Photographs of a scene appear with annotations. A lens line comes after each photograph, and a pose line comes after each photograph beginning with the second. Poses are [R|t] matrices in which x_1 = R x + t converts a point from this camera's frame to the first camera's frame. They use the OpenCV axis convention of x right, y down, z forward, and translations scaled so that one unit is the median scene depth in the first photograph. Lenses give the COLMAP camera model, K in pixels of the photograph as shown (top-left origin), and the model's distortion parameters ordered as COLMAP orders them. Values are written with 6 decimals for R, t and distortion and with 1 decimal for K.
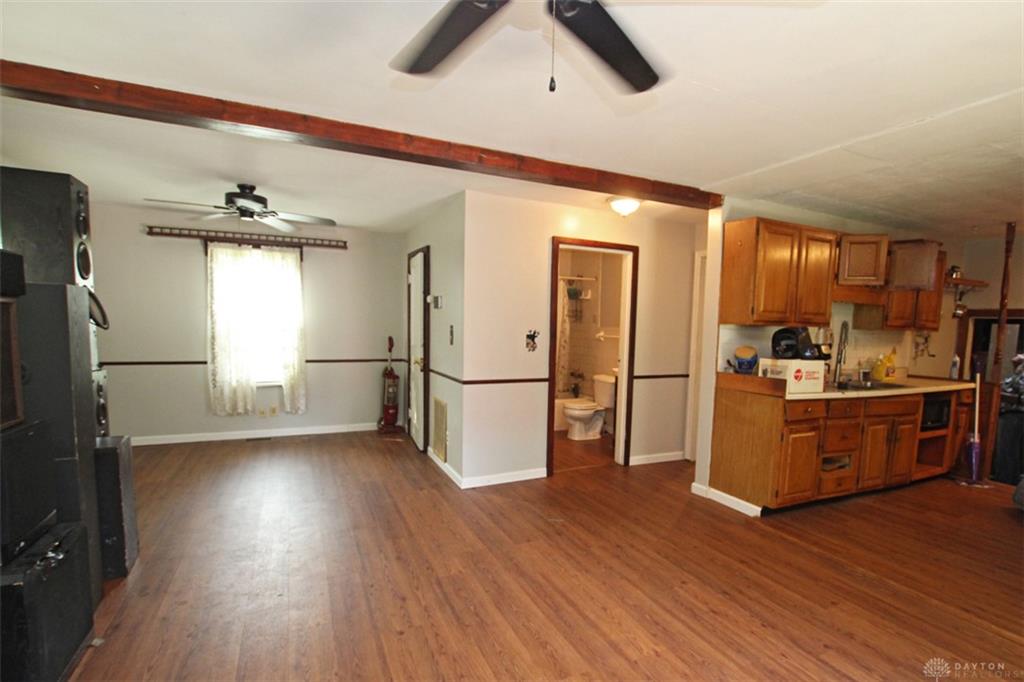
lens RADIAL K [[533.1, 0, 512.0], [0, 533.1, 341.0], [0, 0, 1]] dist [-0.026206, 0.000436]
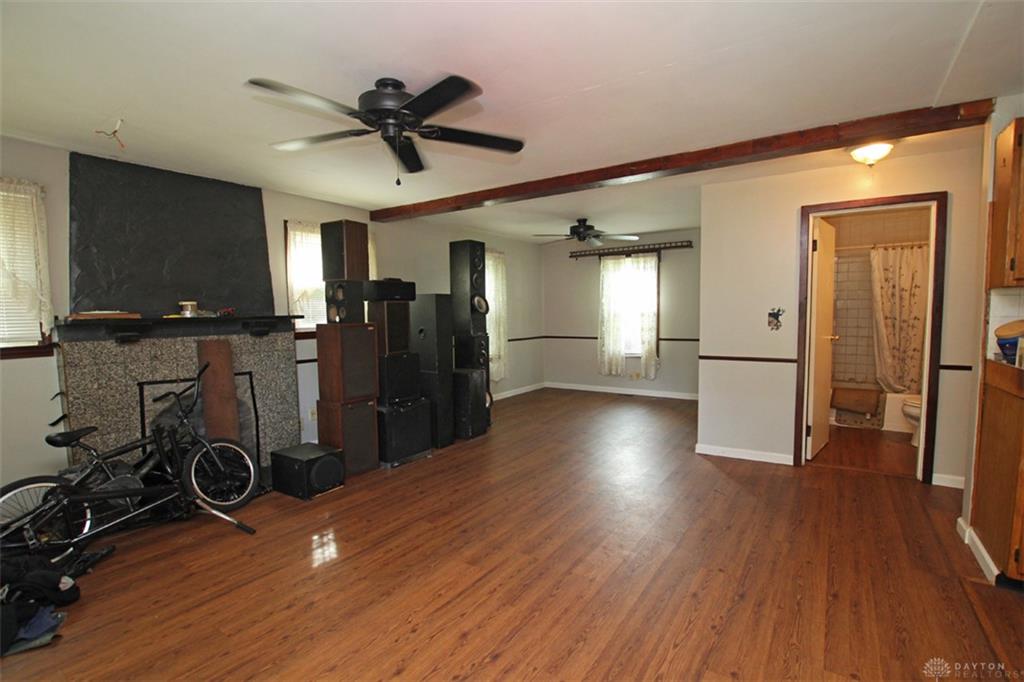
lens RADIAL K [[482.9, 0, 513.5], [0, 482.9, 311.9], [0, 0, 1]] dist [-0.022850, -0.000248]
pose [[0.471350, -0.029654, -0.881447, 0.612750], [-0.009516, 0.999205, -0.038705, 0.026073], [0.881895, 0.026632, 0.470693, 0.182704]]
